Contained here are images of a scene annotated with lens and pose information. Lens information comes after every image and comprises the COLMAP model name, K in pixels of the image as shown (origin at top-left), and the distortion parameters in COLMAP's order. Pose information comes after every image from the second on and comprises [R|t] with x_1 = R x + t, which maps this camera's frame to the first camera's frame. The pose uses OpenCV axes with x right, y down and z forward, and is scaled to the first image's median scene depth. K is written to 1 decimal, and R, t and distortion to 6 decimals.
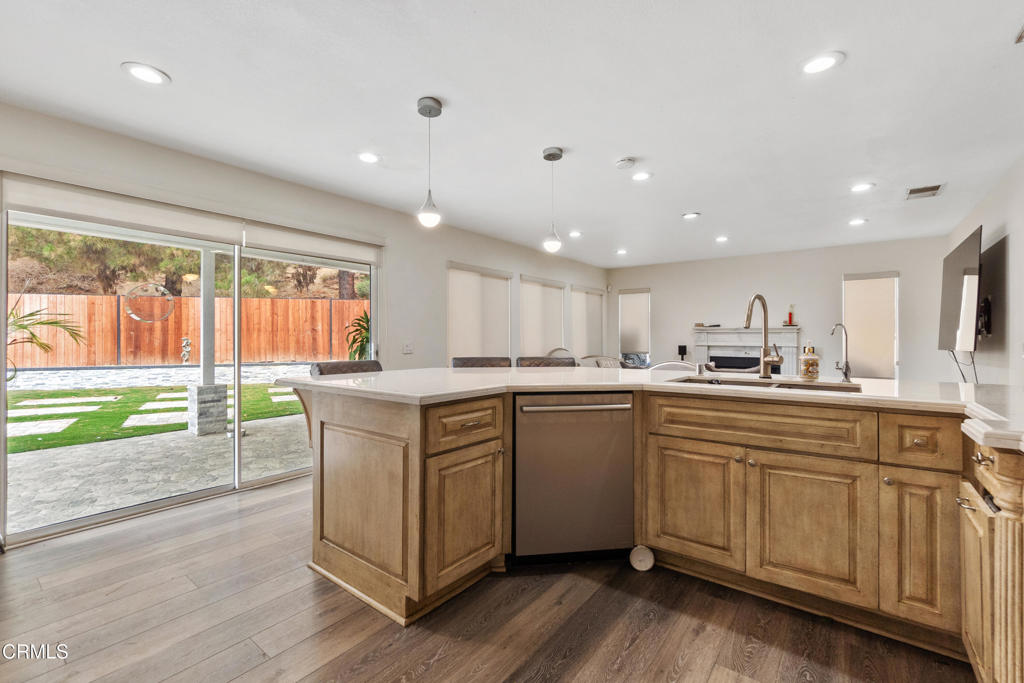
lens RADIAL K [[445.5, 0, 506.7], [0, 445.5, 337.5], [0, 0, 1]] dist [-0.000662, 0.000548]
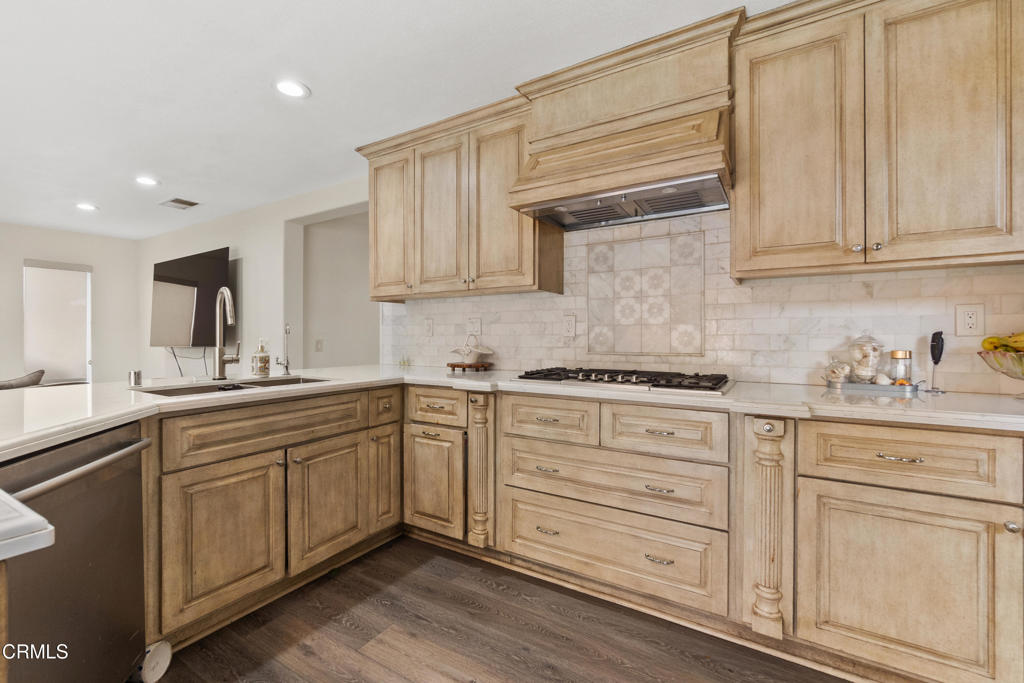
lens RADIAL K [[441.9, 0, 508.1], [0, 441.9, 337.8], [0, 0, 1]] dist [-0.003794, -0.000025]
pose [[-0.106931, -0.002565, 0.994263, -0.450890], [-0.003101, 0.999993, 0.002246, 0.001162], [-0.994262, -0.002843, -0.106938, 0.588361]]
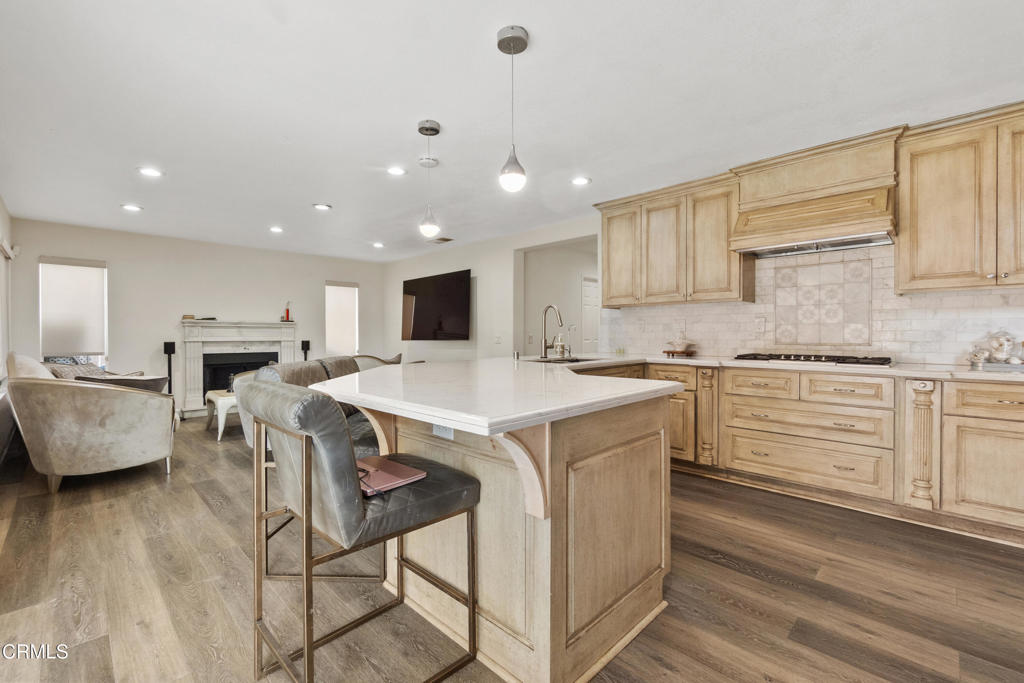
lens RADIAL K [[445.5, 0, 506.7], [0, 445.5, 337.5], [0, 0, 1]] dist [-0.000662, 0.000548]
pose [[0.118489, -0.010395, 0.992901, -1.158435], [-0.000855, 0.999944, 0.010571, 0.002991], [-0.992955, -0.002101, 0.118474, 1.099254]]
